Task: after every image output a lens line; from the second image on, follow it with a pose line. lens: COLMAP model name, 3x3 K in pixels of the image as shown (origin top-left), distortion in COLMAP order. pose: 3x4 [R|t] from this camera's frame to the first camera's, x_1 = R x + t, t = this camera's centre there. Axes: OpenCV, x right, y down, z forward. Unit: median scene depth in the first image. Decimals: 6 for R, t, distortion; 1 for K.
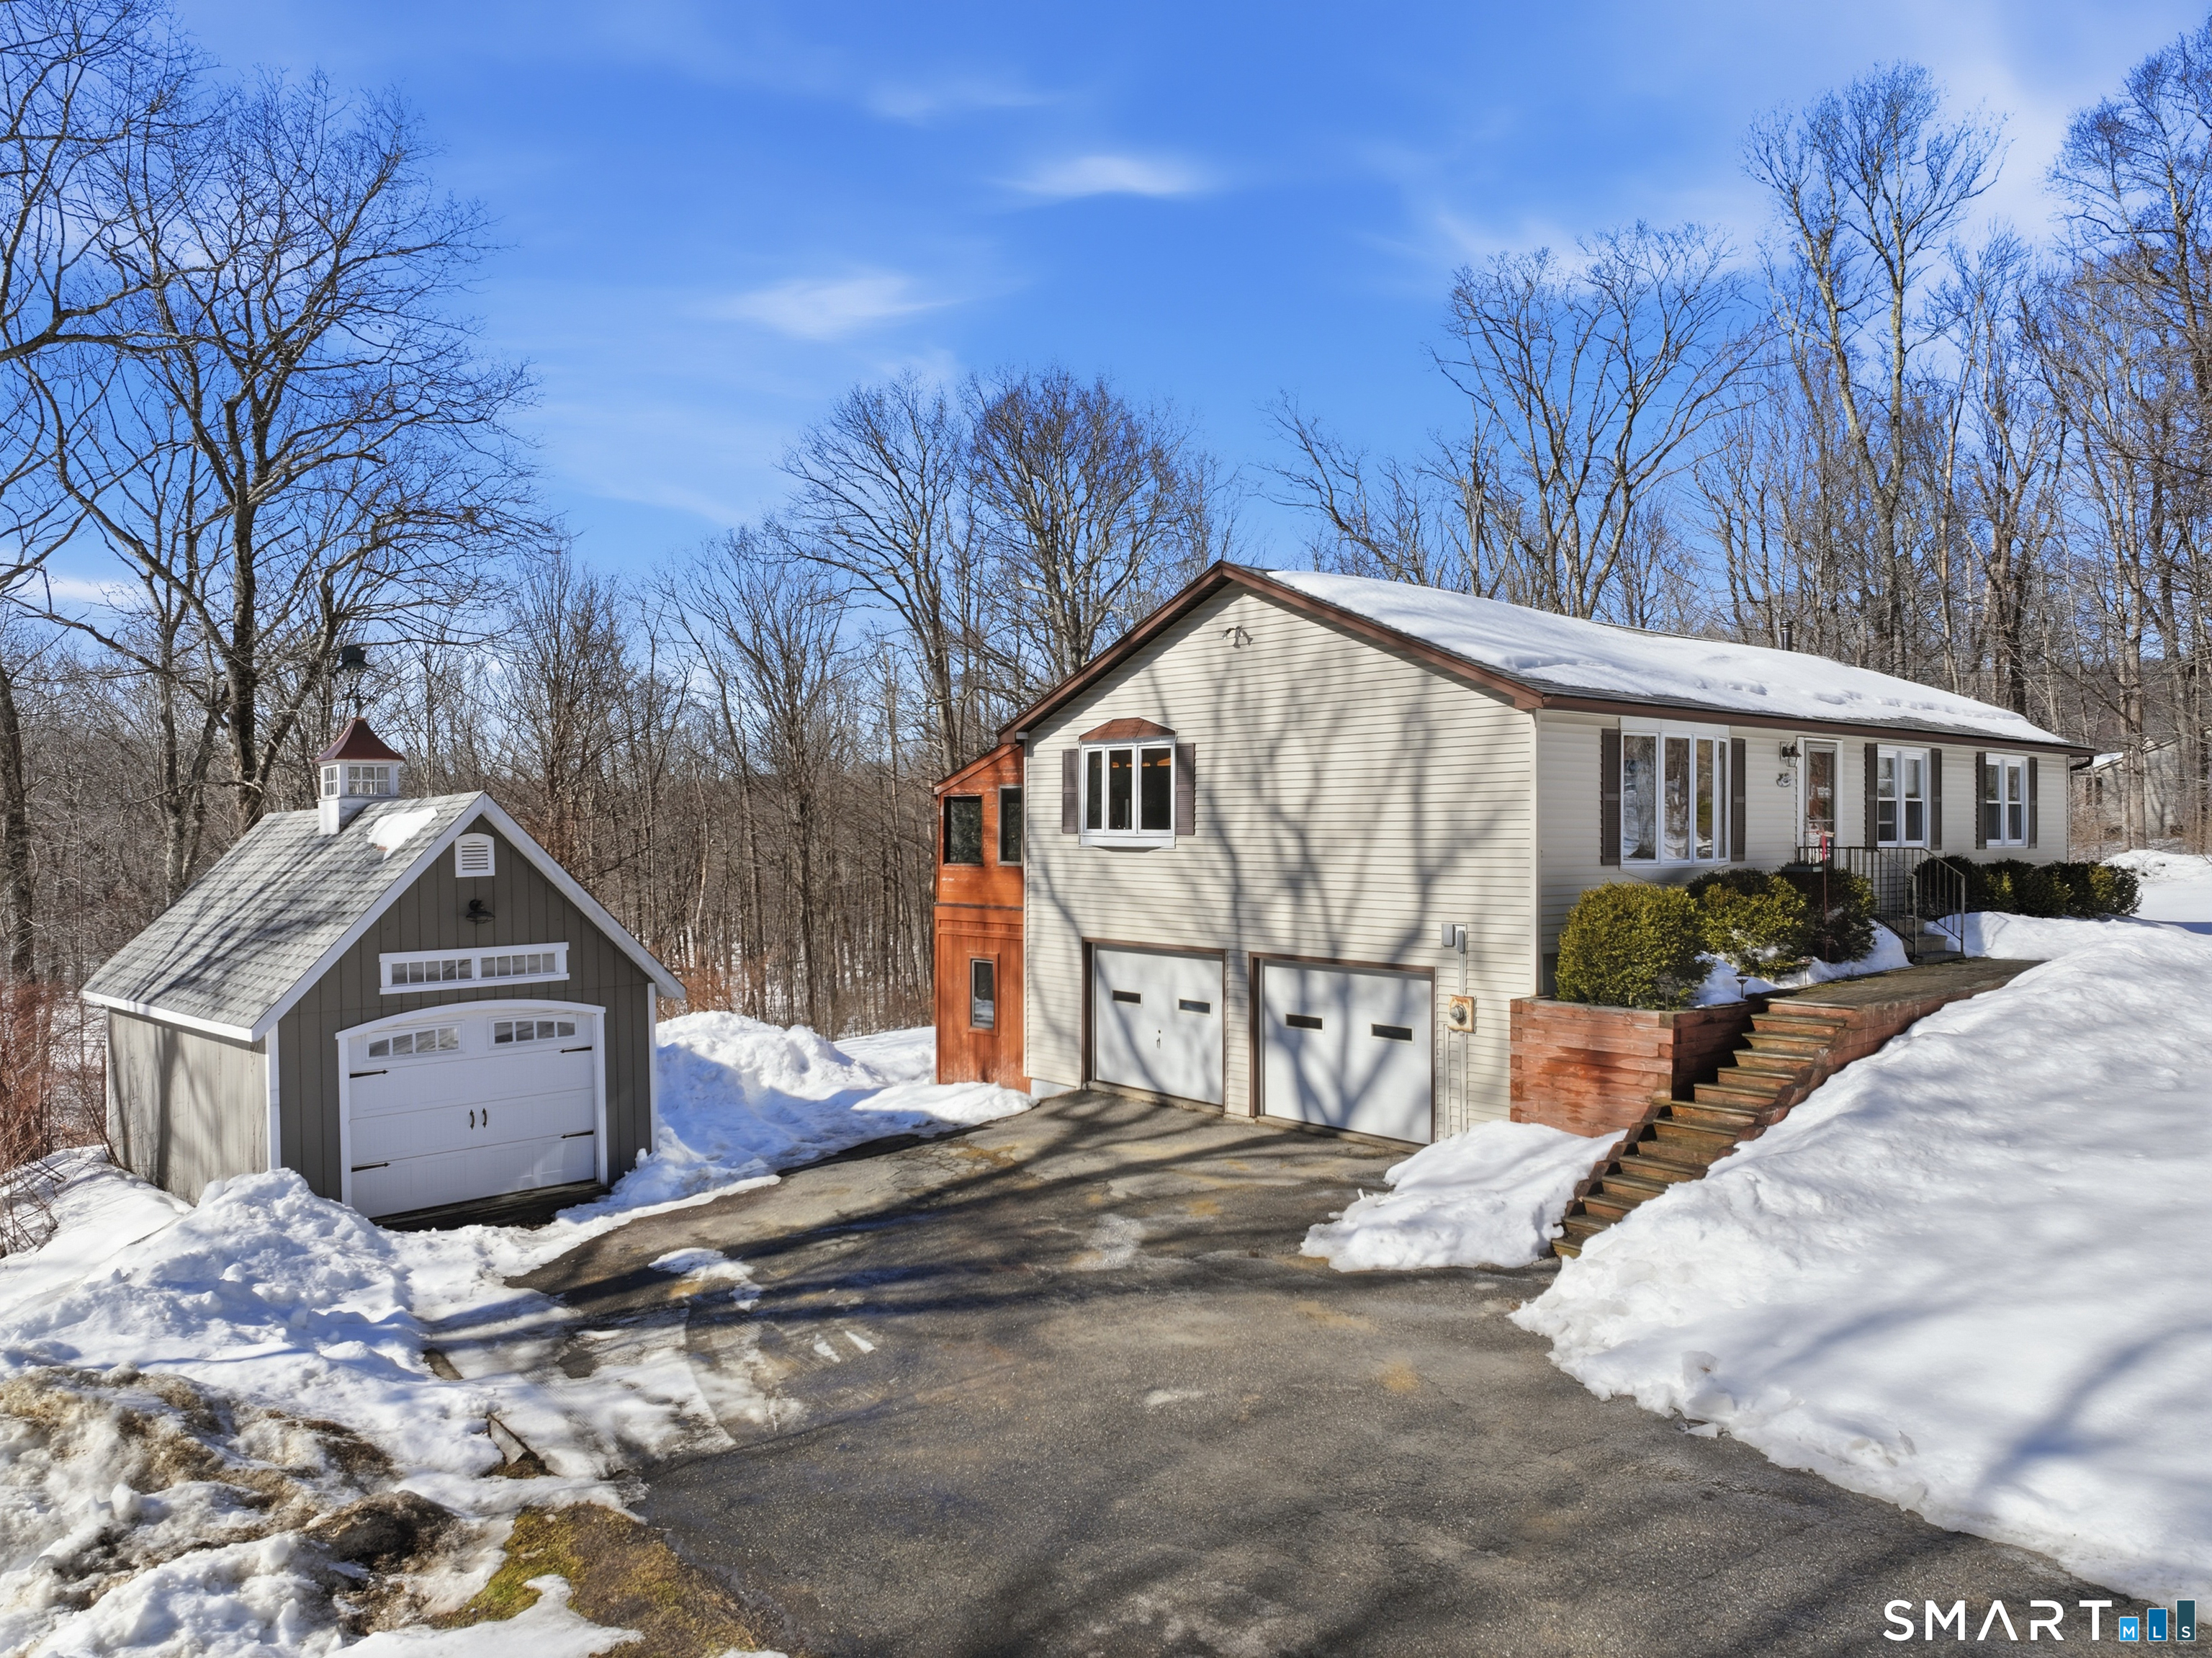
lens RADIAL K [[1553.6, 0, 1111.2], [0, 1553.6, 813.4], [0, 0, 1]] dist [-0.008522, 0.017886]
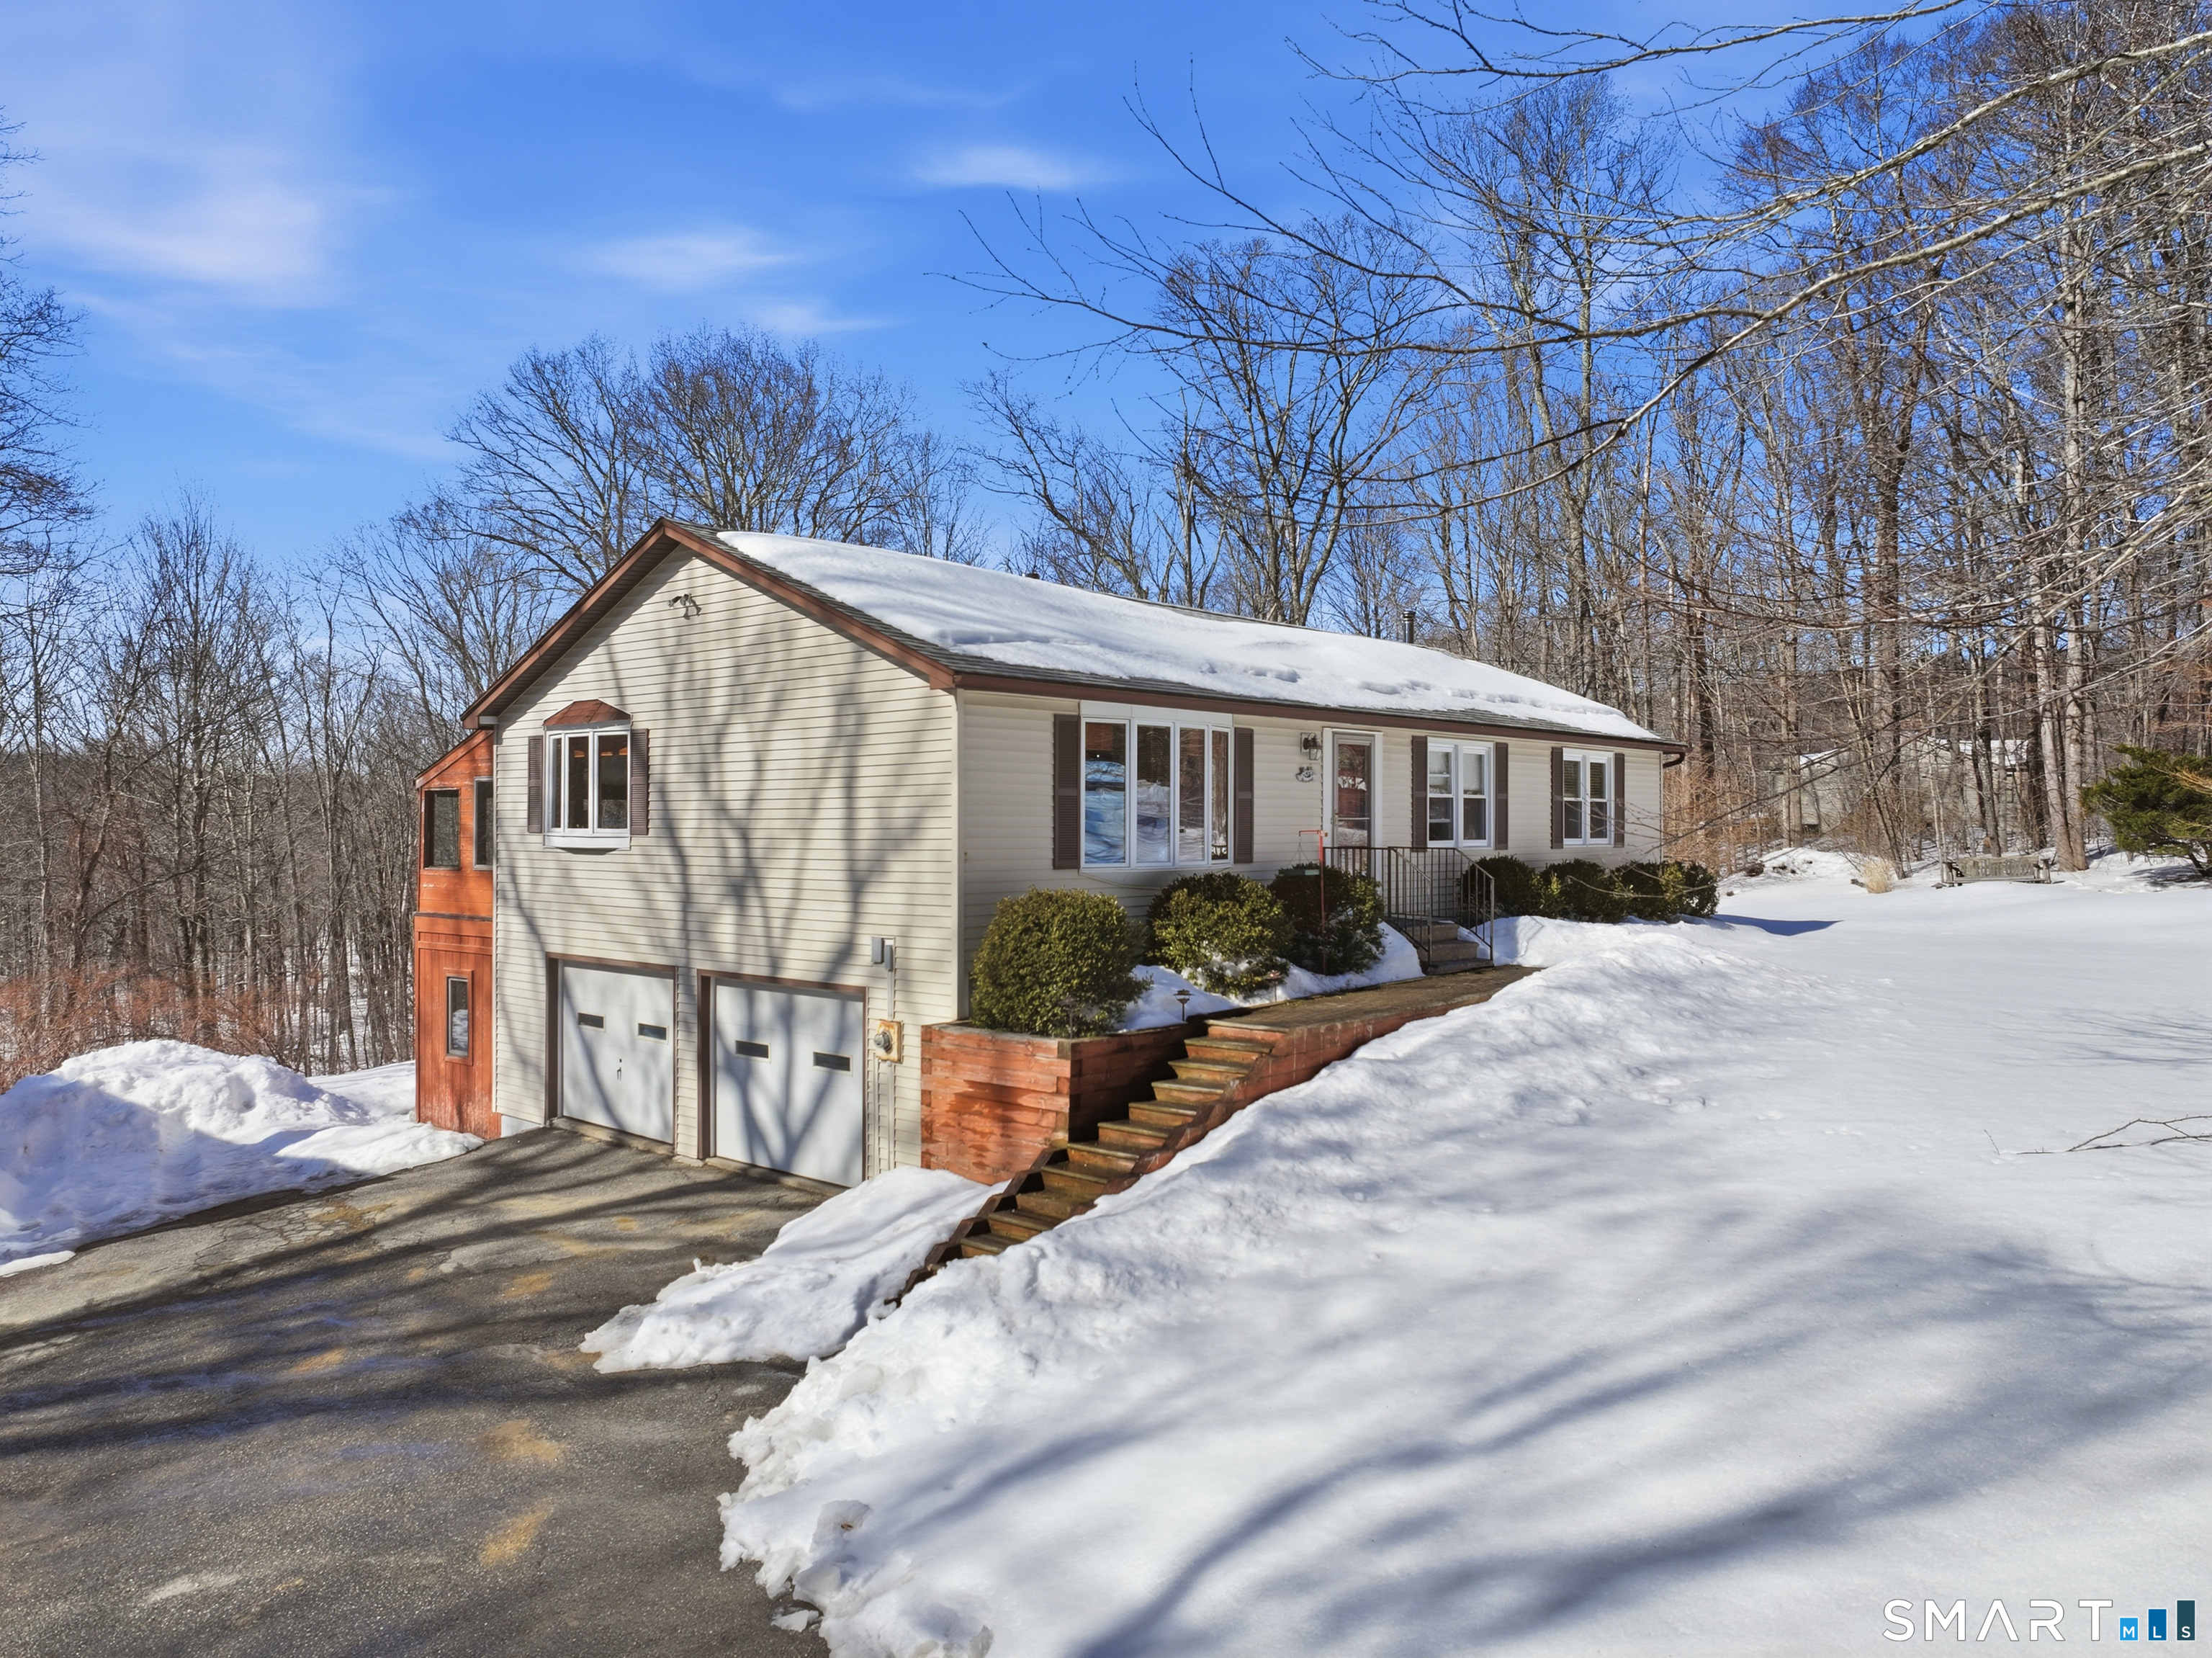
lens RADIAL K [[1553.6, 0, 1118.2], [0, 1553.6, 816.4], [0, 0, 1]] dist [-0.008522, 0.017886]
pose [[0.991326, 0.000861, 0.131423, 0.210125], [-0.001313, 0.999994, 0.003353, 0.000466], [-0.131419, -0.003496, 0.991321, 0.108412]]
